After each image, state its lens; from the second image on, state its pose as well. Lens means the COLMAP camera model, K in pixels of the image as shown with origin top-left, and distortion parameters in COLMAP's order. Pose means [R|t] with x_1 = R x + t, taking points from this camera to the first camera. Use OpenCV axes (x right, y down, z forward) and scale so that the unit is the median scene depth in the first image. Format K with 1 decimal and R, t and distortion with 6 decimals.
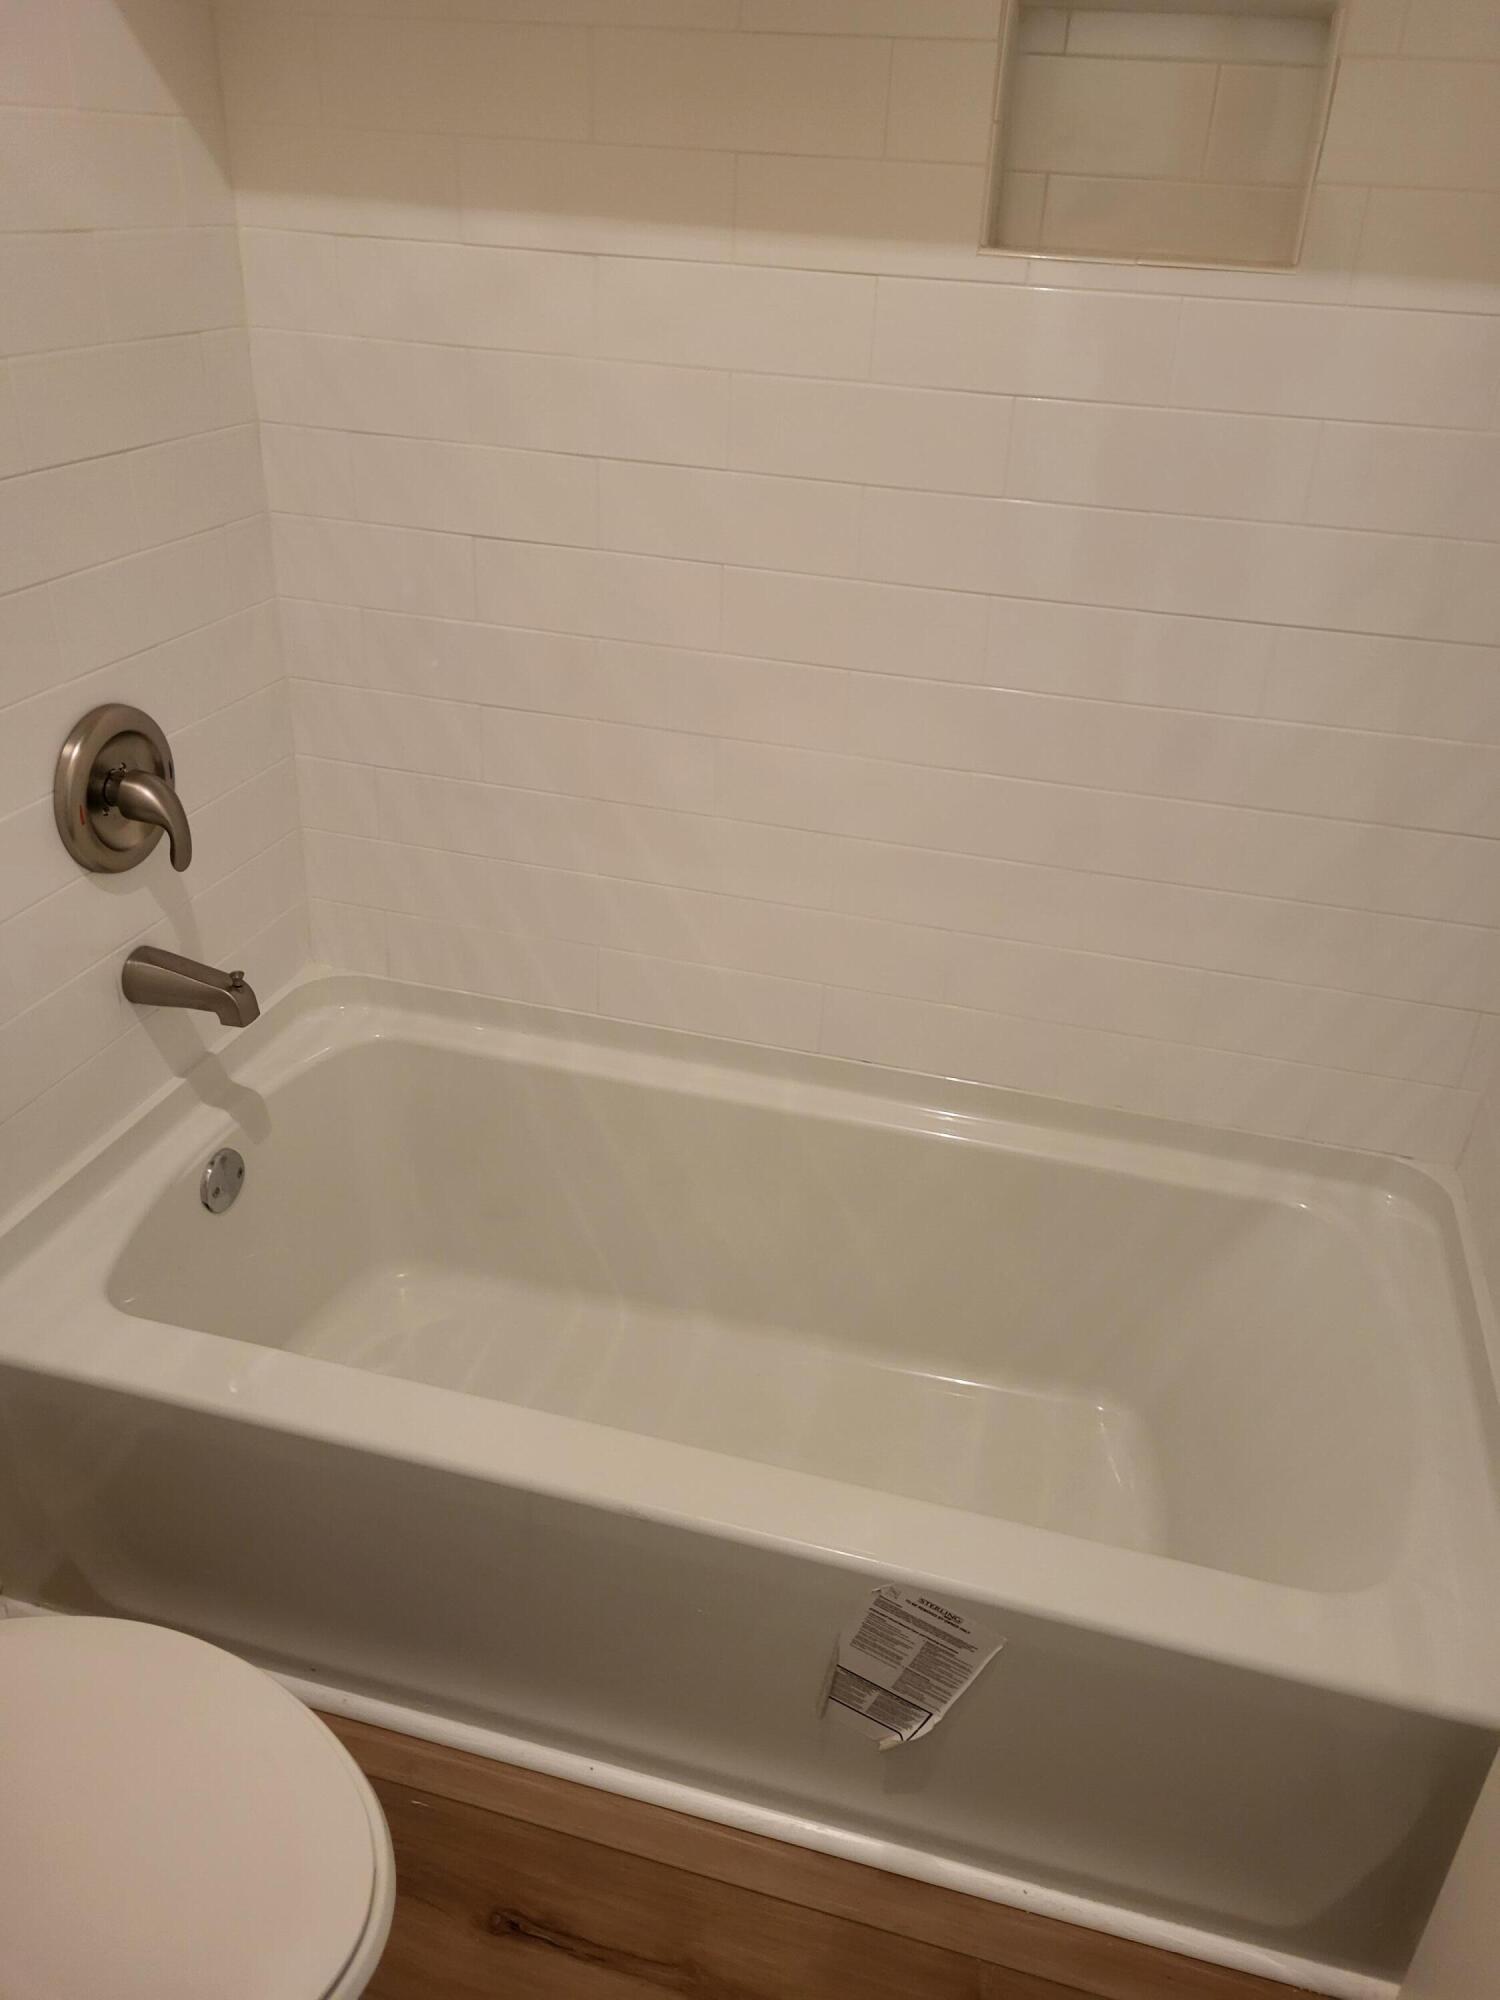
lens RADIAL K [[1529.9, 0, 755.3], [0, 1529.9, 985.0], [0, 0, 1]] dist [0.049948, -0.038398]
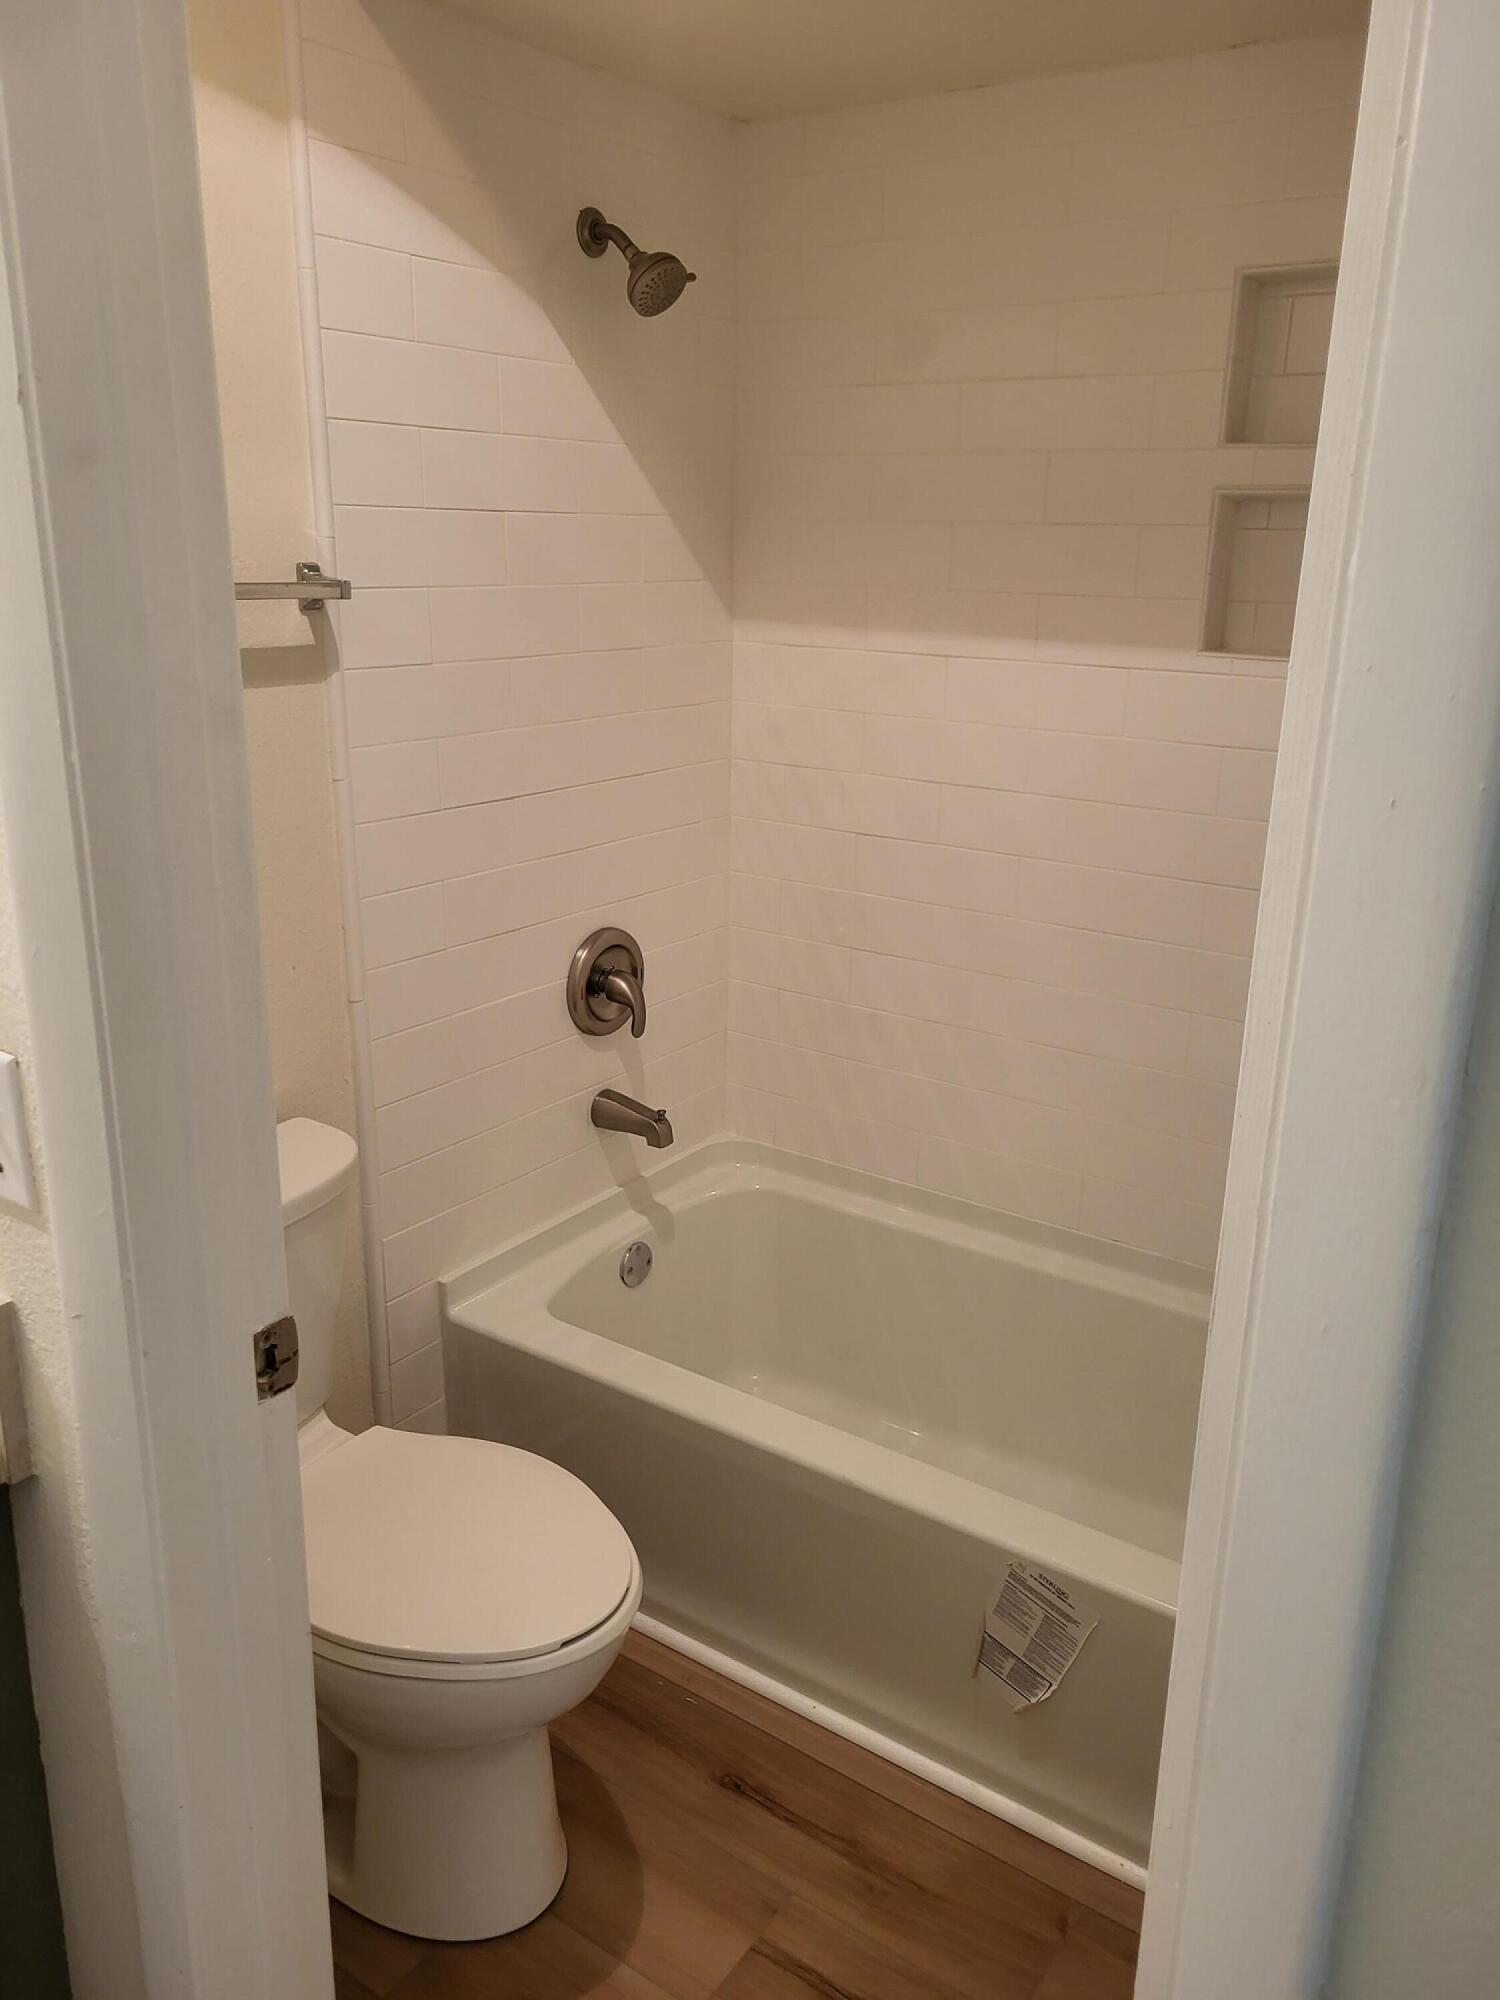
lens RADIAL K [[1529.9, 0, 746.2], [0, 1529.9, 997.1], [0, 0, 1]] dist [0.049948, -0.038398]
pose [[0.941246, 0.068948, -0.330610, 0.228184], [-0.134733, 0.974323, -0.180391, 0.147688], [0.309683, 0.214336, 0.926367, -0.375769]]
